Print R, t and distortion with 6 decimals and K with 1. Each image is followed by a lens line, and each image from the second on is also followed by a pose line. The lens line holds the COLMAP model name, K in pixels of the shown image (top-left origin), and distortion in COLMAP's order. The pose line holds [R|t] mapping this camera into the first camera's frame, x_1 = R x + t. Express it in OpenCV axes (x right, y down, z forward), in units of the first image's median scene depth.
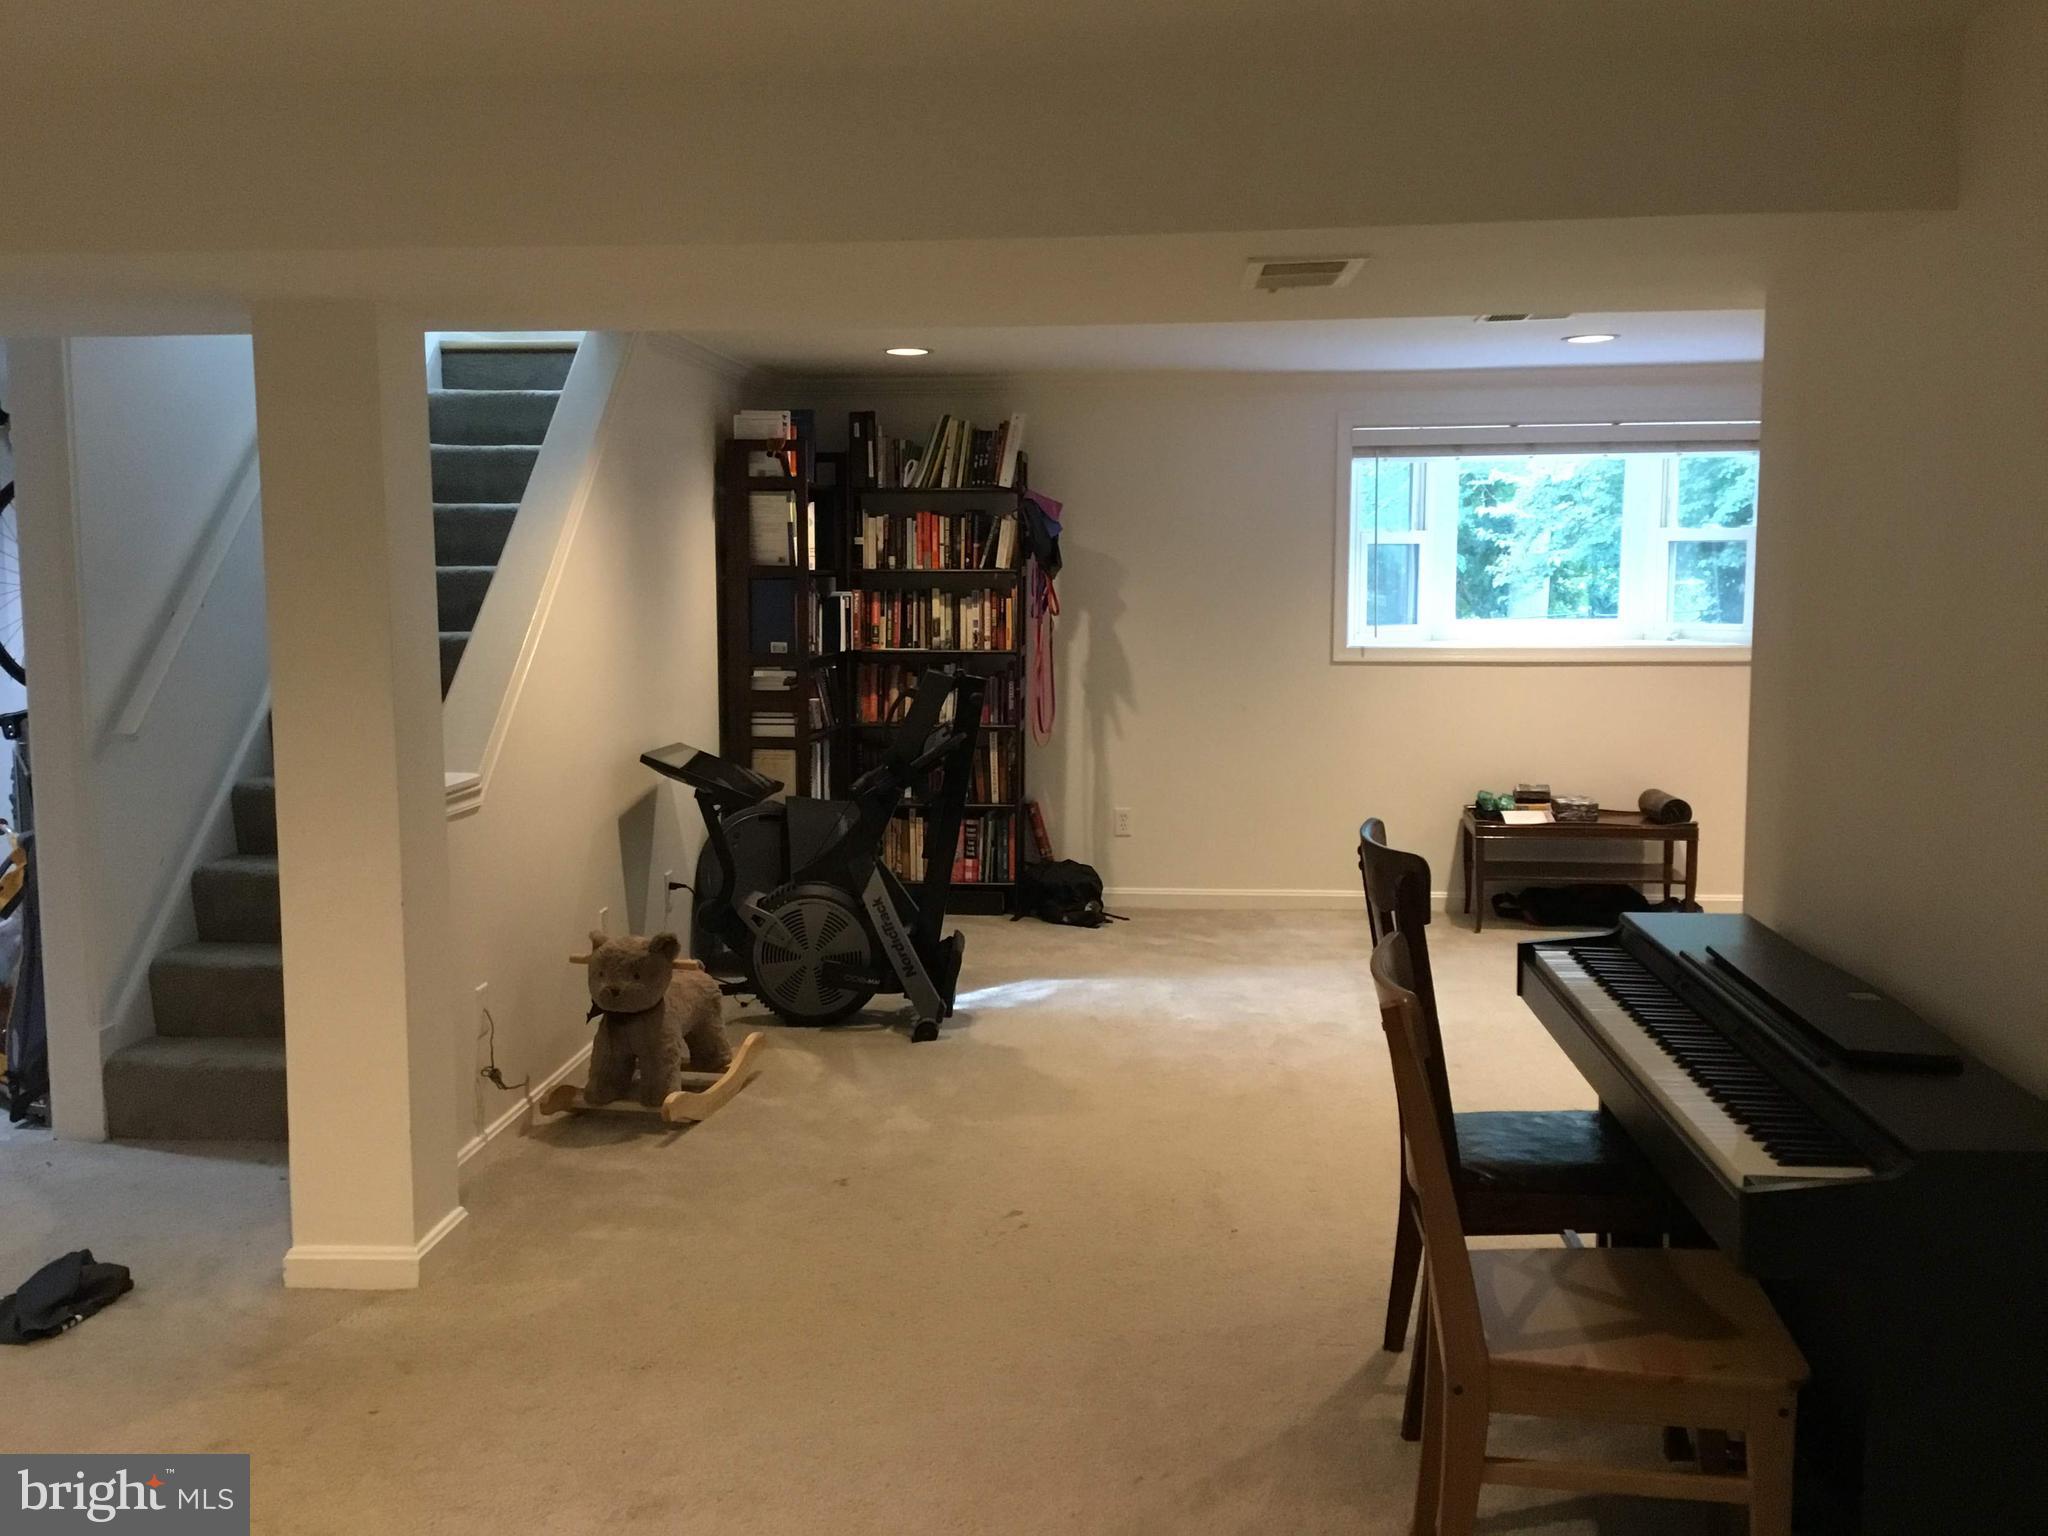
lens RADIAL K [[1820.9, 0, 1005.7], [0, 1820.9, 762.1], [0, 0, 1]] dist [0.098777, -0.177452]
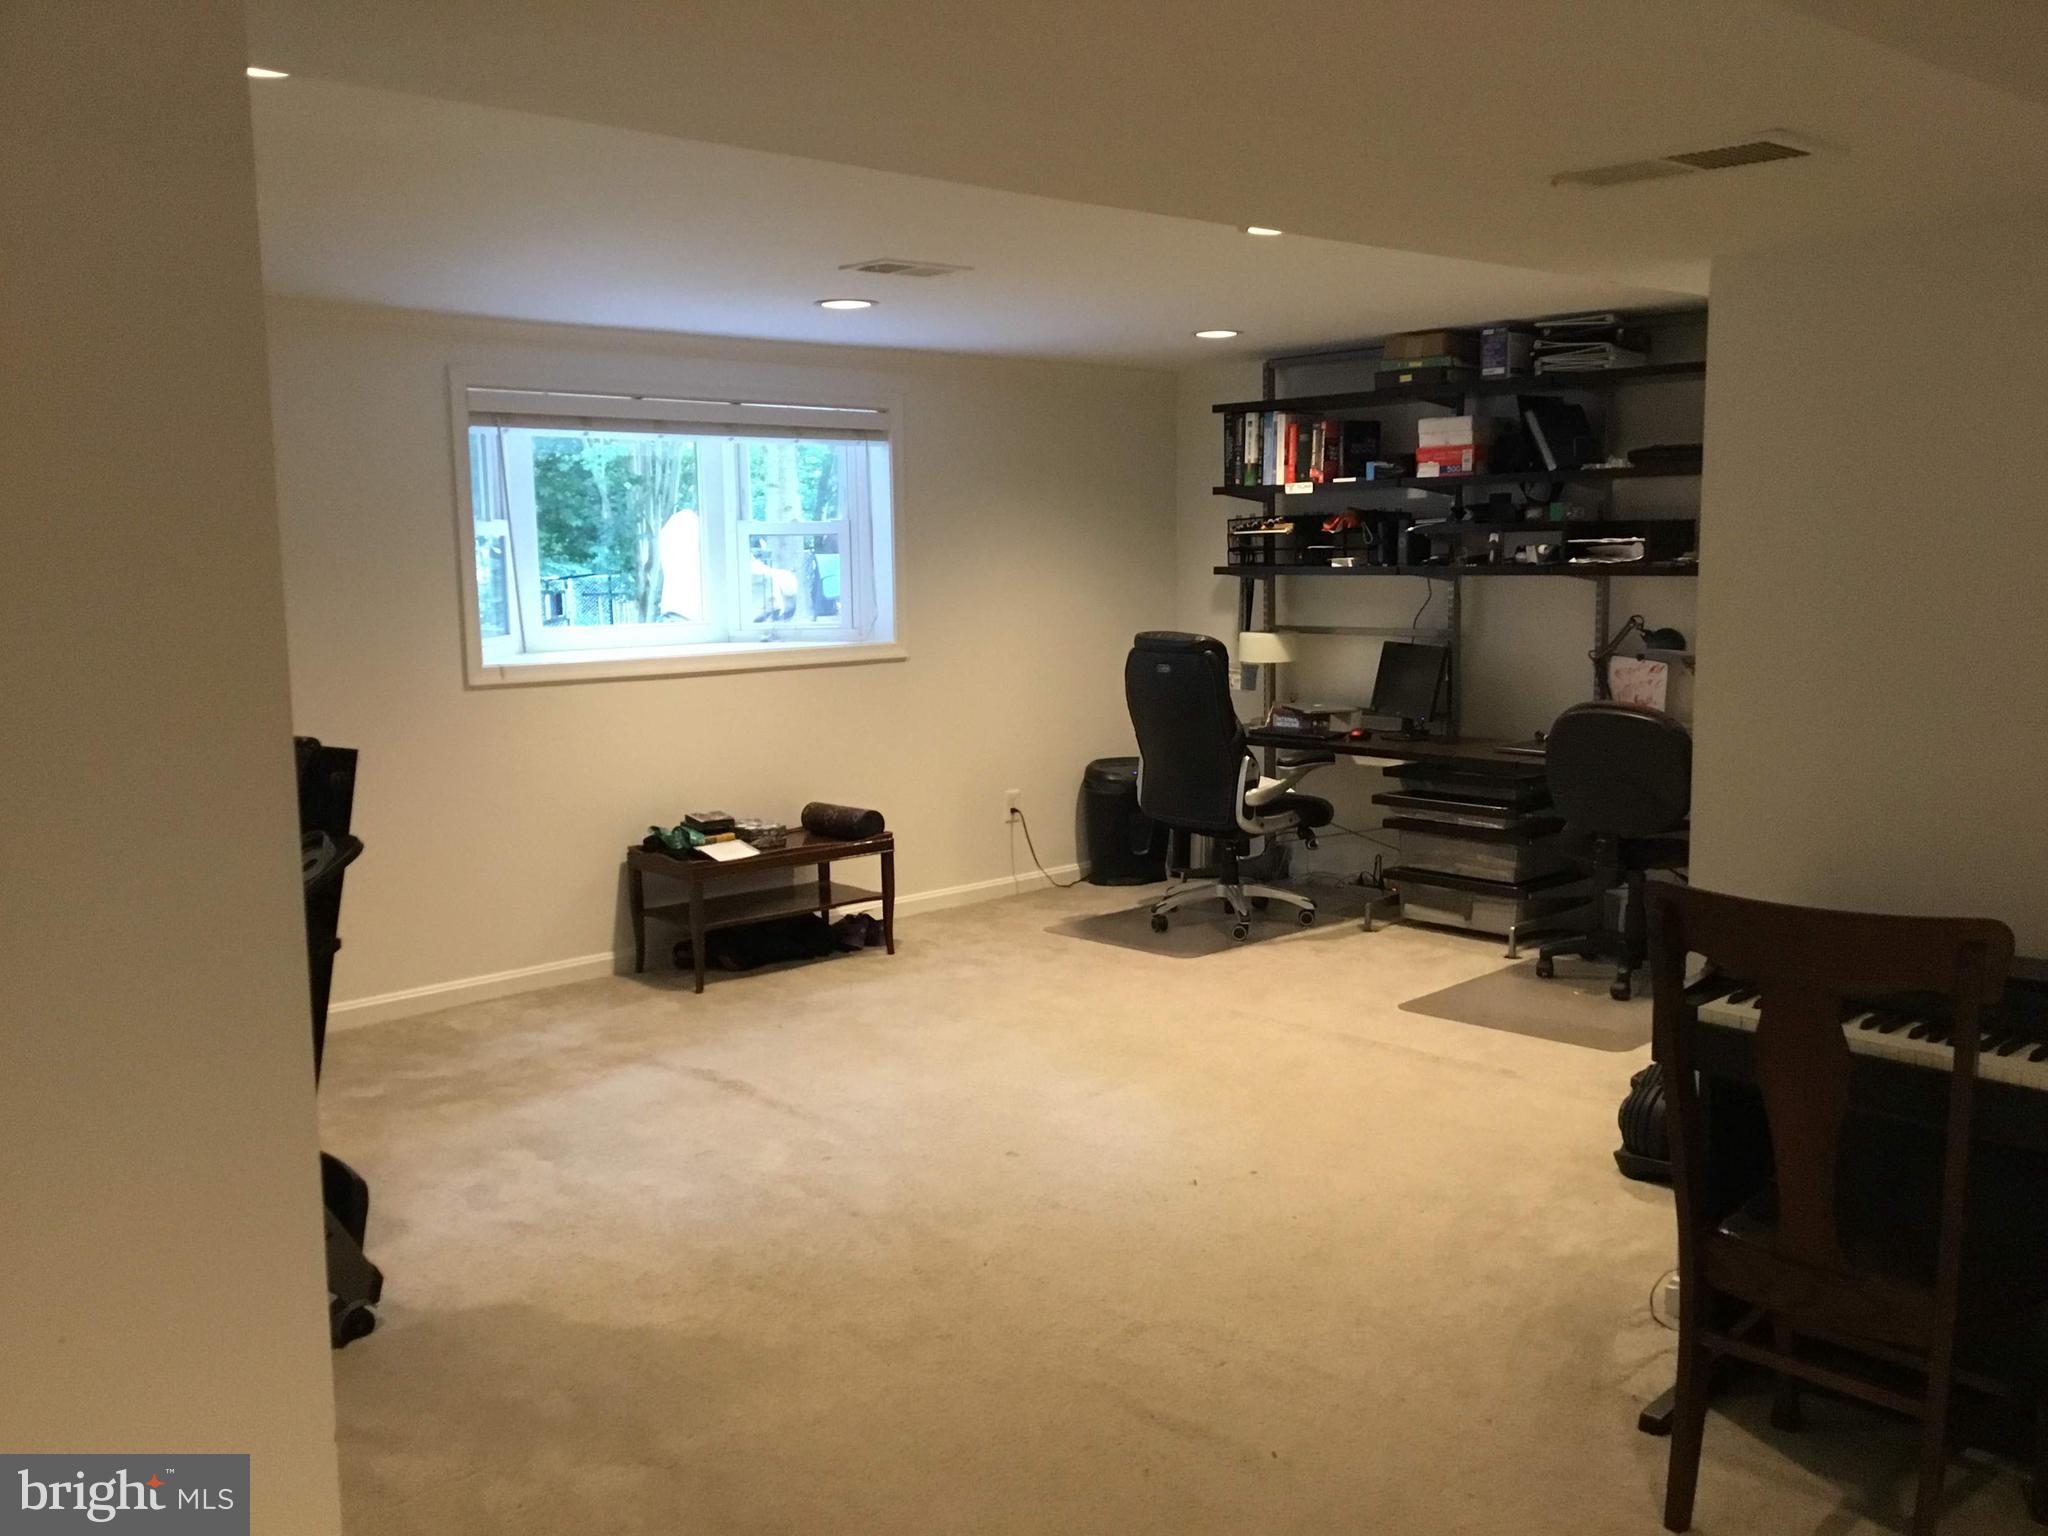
lens RADIAL K [[1820.9, 0, 1024.4], [0, 1820.9, 771.7], [0, 0, 1]] dist [0.098777, -0.177452]
pose [[0.661357, -0.099398, 0.743456, -0.131546], [0.090822, 0.994500, 0.052169, -0.019711], [-0.744552, 0.033020, 0.666747, 0.154923]]
